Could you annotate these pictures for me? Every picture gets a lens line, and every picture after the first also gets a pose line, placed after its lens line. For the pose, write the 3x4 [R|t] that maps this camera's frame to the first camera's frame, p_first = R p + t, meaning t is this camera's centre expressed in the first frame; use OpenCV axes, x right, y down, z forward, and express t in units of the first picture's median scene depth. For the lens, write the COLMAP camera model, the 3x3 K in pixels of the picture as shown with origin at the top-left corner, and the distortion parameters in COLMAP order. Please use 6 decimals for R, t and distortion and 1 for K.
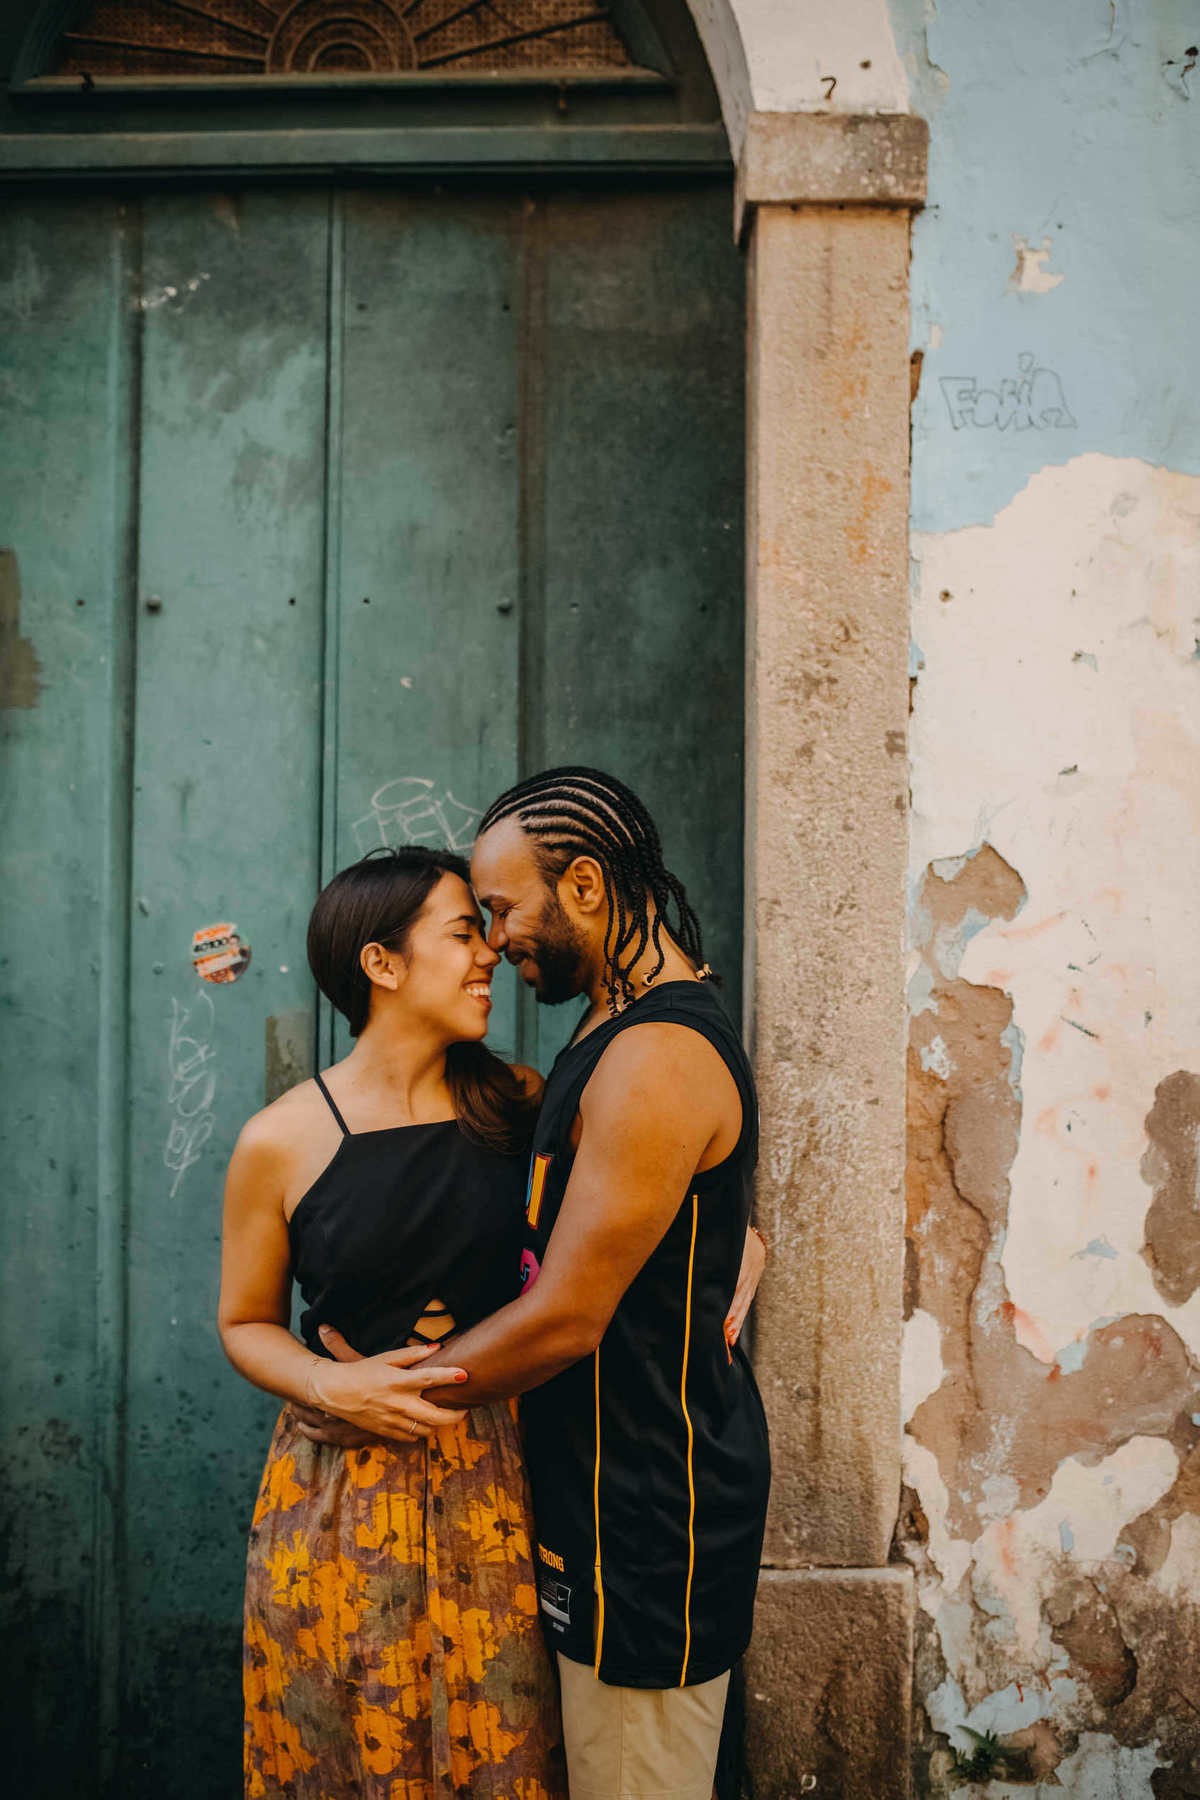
lens RADIAL K [[1725.4, 0, 600.0], [0, 1725.4, 900.0], [0, 0, 1]] dist [-0.059616, 0.088121]
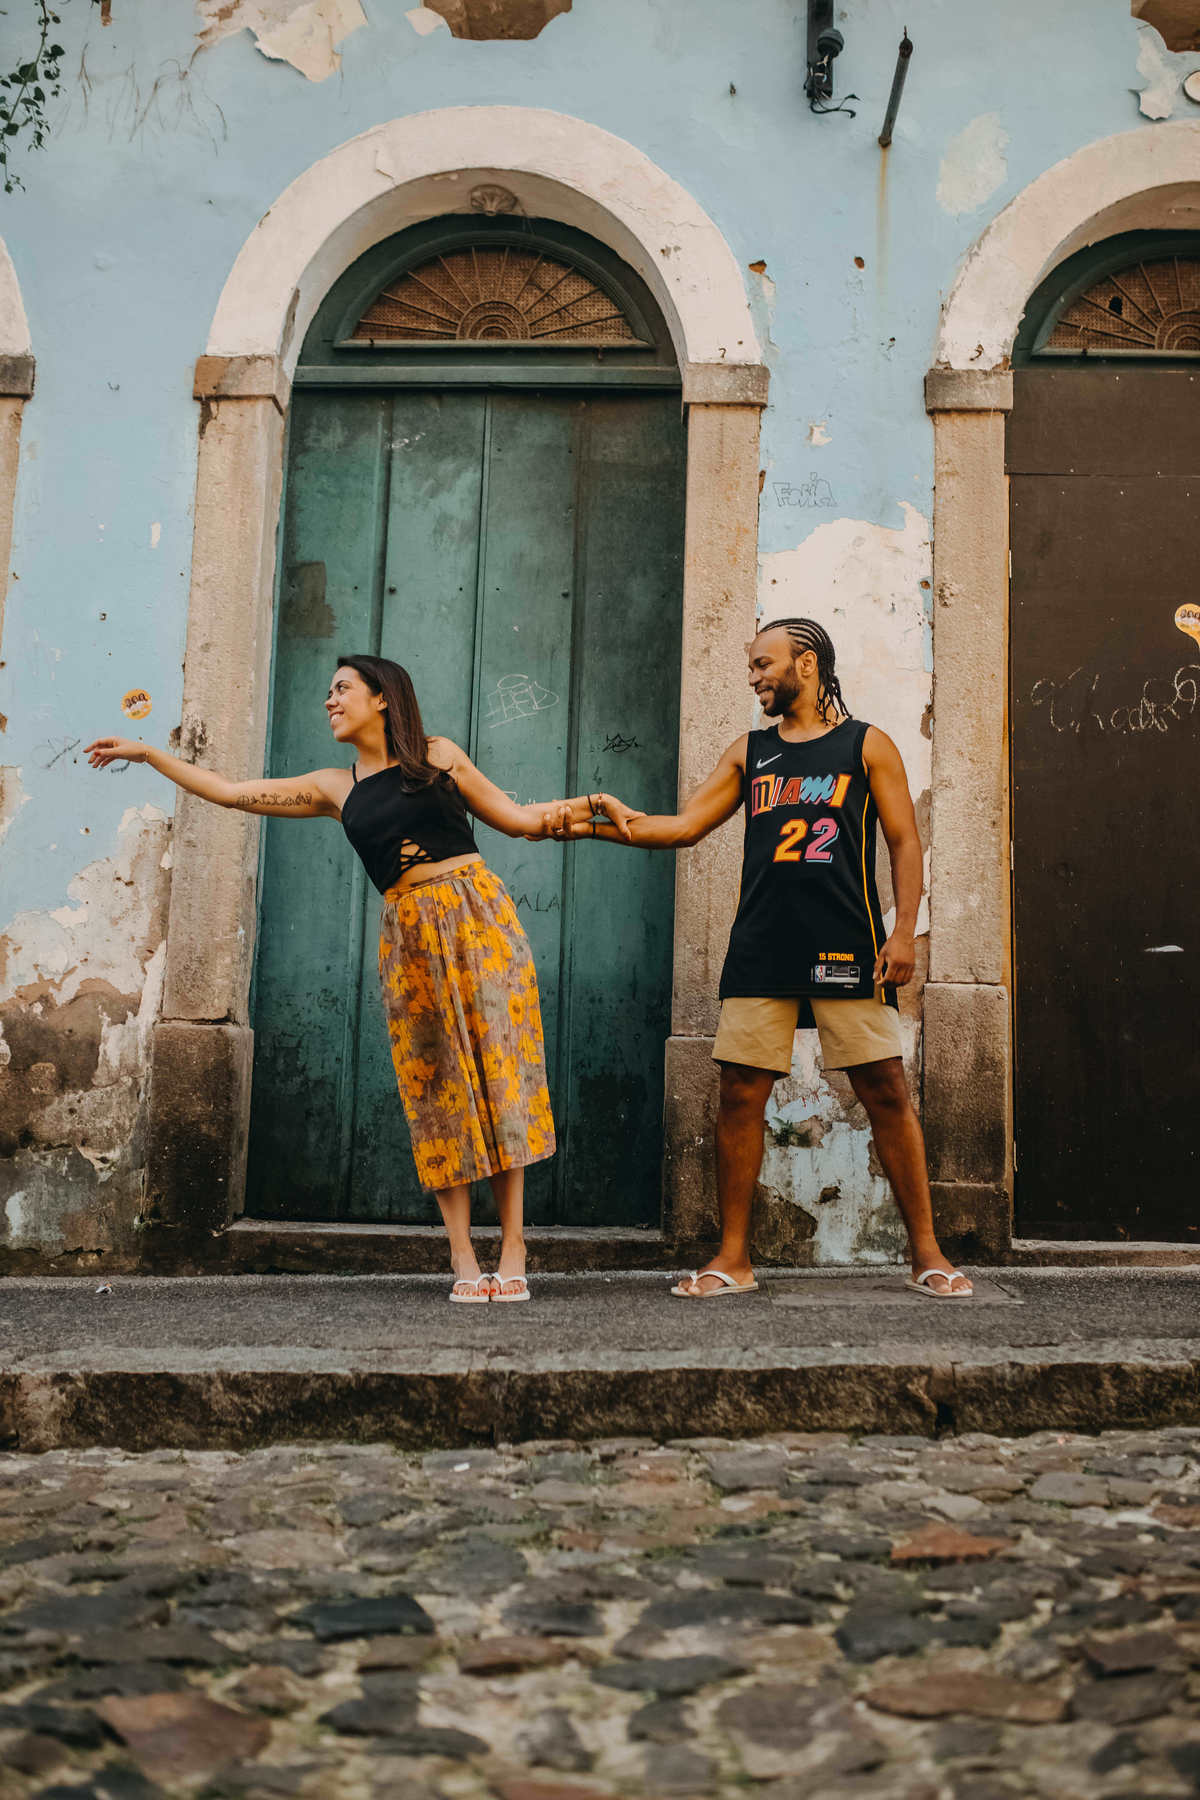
lens RADIAL K [[1769.0, 0, 600.0], [0, 1769.0, 900.0], [0, 0, 1]] dist [-0.047558, 0.011096]
pose [[0.999517, 0.023012, -0.020873, 0.037181], [-0.025405, 0.992111, -0.122760, 0.446486], [0.017884, 0.123231, 0.992217, -1.028621]]
